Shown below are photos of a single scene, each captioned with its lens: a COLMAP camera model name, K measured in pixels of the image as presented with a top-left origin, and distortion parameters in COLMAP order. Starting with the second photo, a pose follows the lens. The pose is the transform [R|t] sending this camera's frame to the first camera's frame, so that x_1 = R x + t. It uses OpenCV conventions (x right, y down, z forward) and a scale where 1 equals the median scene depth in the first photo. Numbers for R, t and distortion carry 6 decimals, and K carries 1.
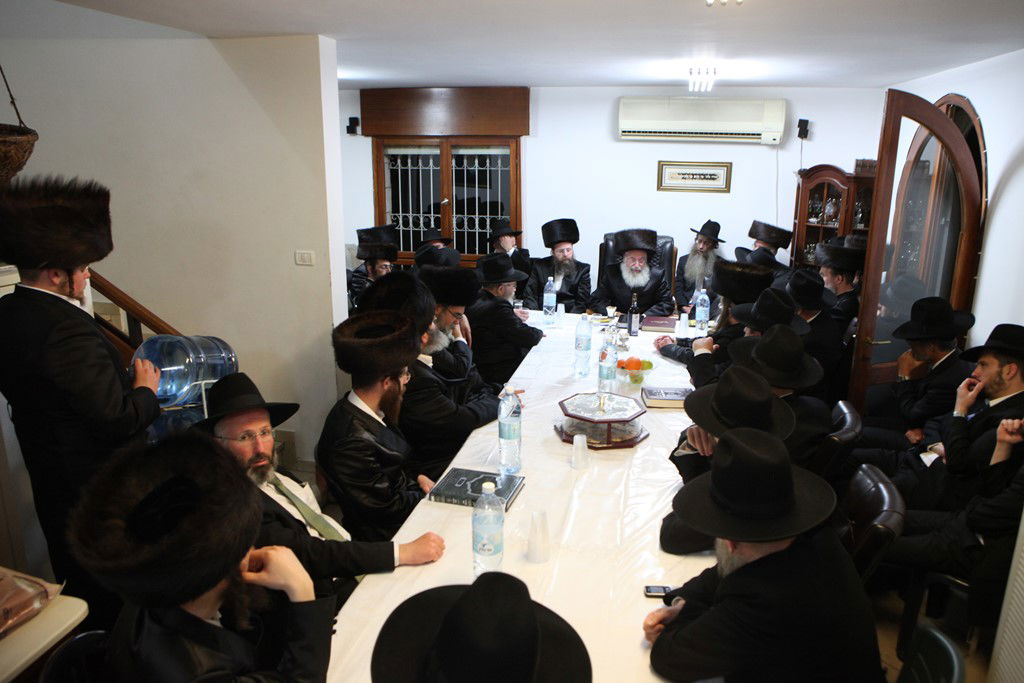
lens RADIAL K [[739.8, 0, 512.0], [0, 739.8, 341.5], [0, 0, 1]] dist [-0.100995, 0.079949]
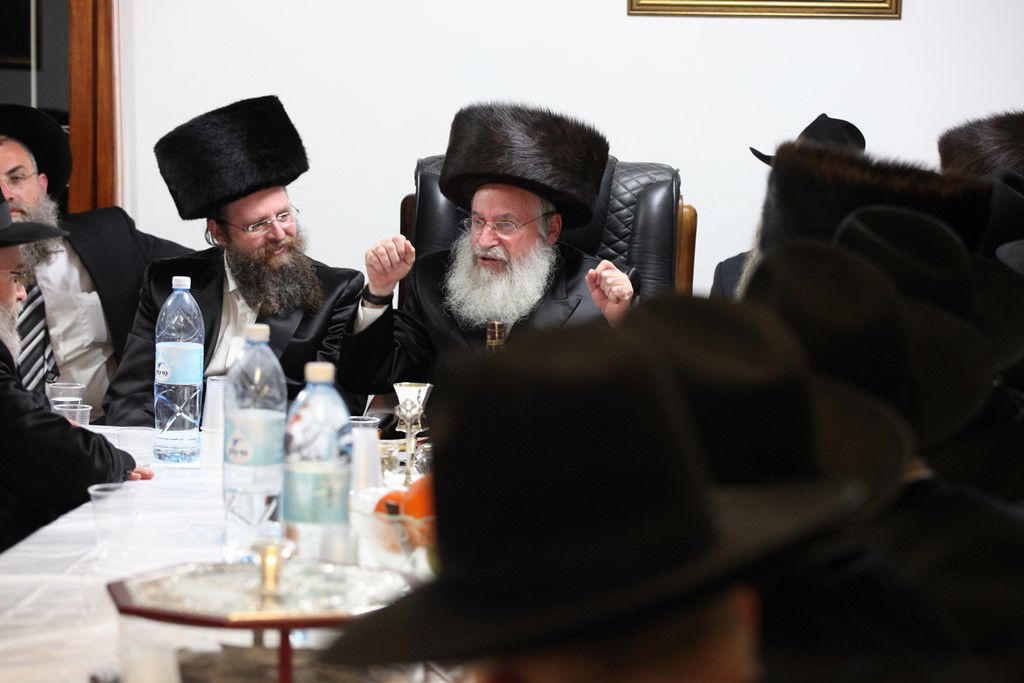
lens RADIAL K [[2947.0, 0, 512.0], [0, 2947.0, 341.5], [0, 0, 1]] dist [0.250729, 0.304530]
pose [[0.994665, -0.000230, 0.103158, 0.049229], [0.016778, 0.987044, -0.159573, 0.084375], [-0.101784, 0.160453, 0.981782, -0.023405]]
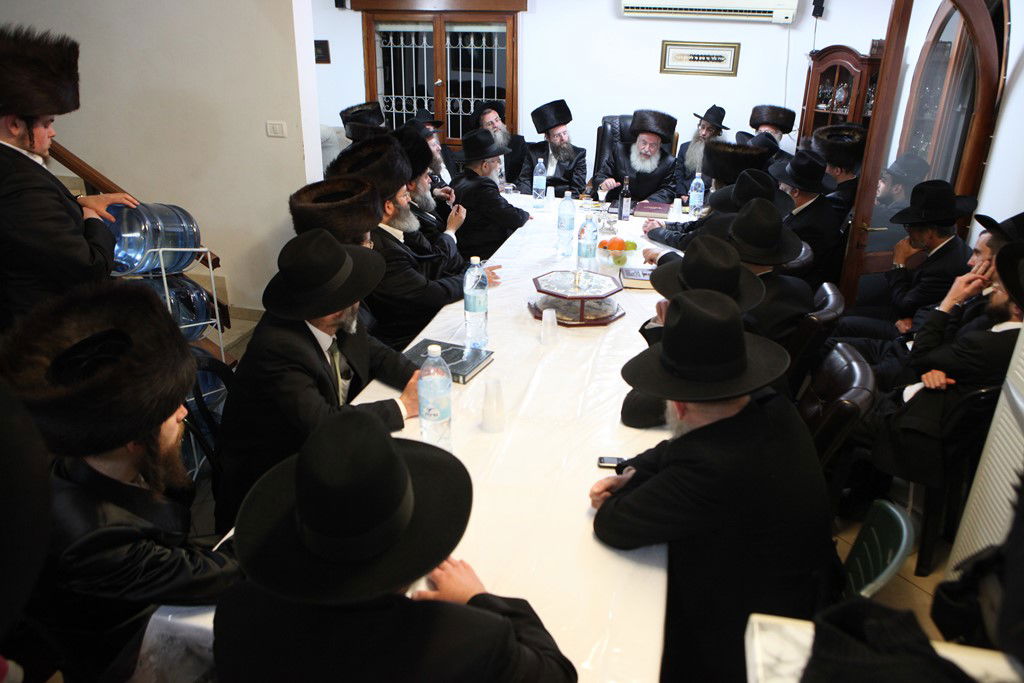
lens RADIAL K [[739.8, 0, 512.0], [0, 739.8, 341.5], [0, 0, 1]] dist [-0.100995, 0.079949]
pose [[0.999766, 0.018384, -0.011429, 0.024517], [-0.016697, 0.990931, 0.133327, 0.017878], [0.013776, -0.133105, 0.991006, 0.016206]]
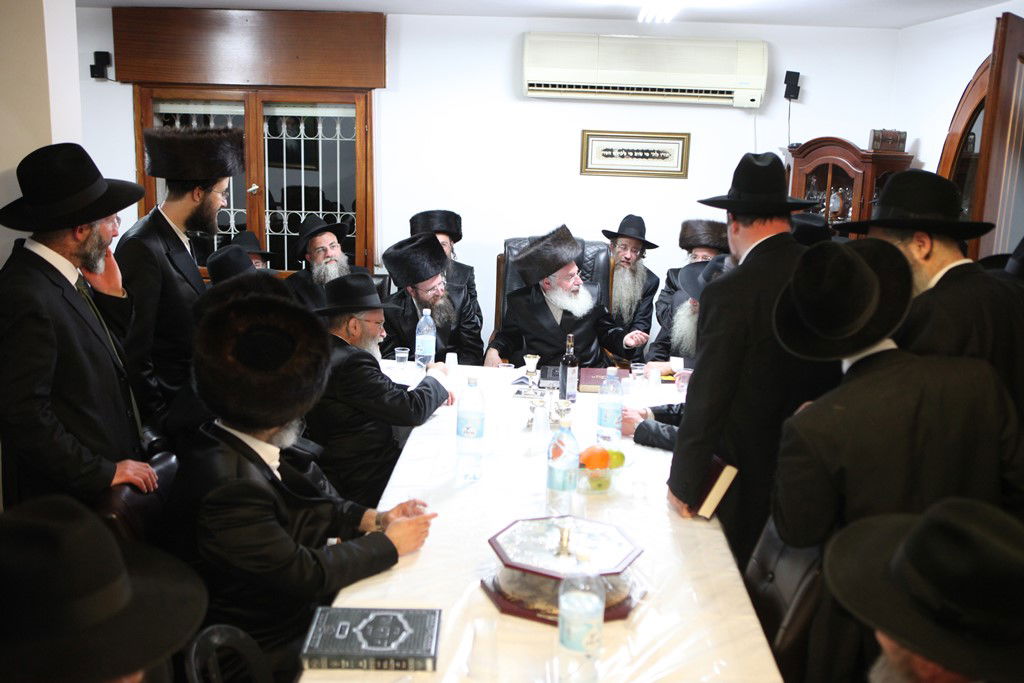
lens RADIAL K [[1019.5, 0, 512.0], [0, 1019.5, 341.5], [0, 0, 1]] dist [-0.044419, 0.009120]
pose [[0.985149, -0.014808, 0.171060, -0.025204], [0.022108, 0.998921, -0.040851, -0.018687], [-0.170270, 0.044026, 0.984413, 0.113180]]
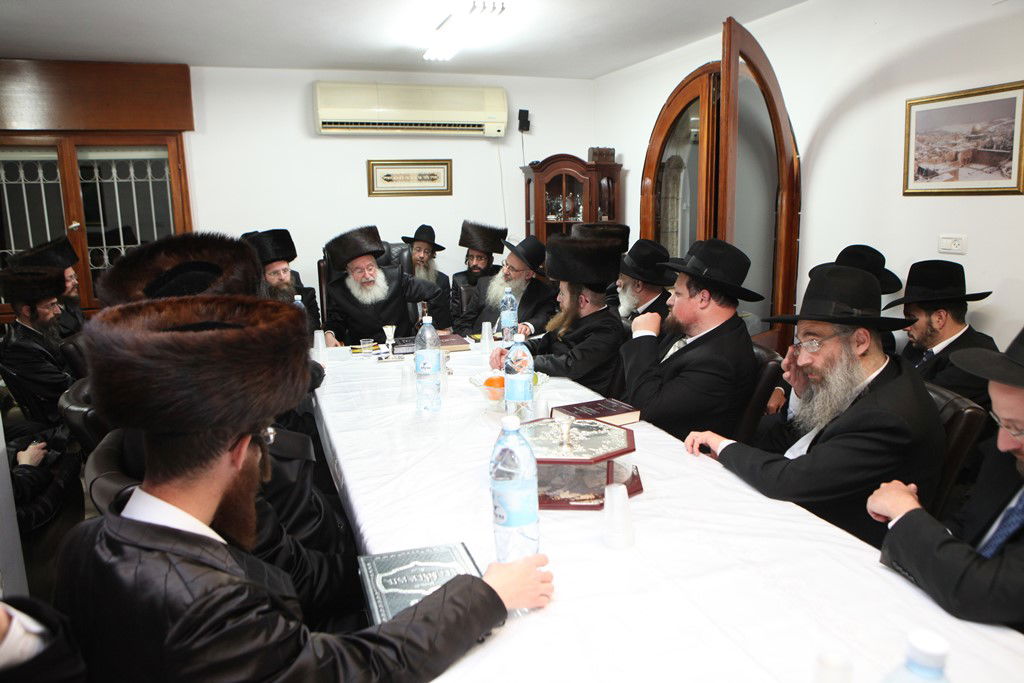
lens RADIAL K [[739.8, 0, 512.0], [0, 739.8, 341.5], [0, 0, 1]] dist [-0.100995, 0.079949]
pose [[0.853661, -0.116492, 0.507634, -0.107388], [0.158449, 0.986554, -0.040059, 0.013695], [-0.496142, 0.114631, 0.860641, 0.245106]]
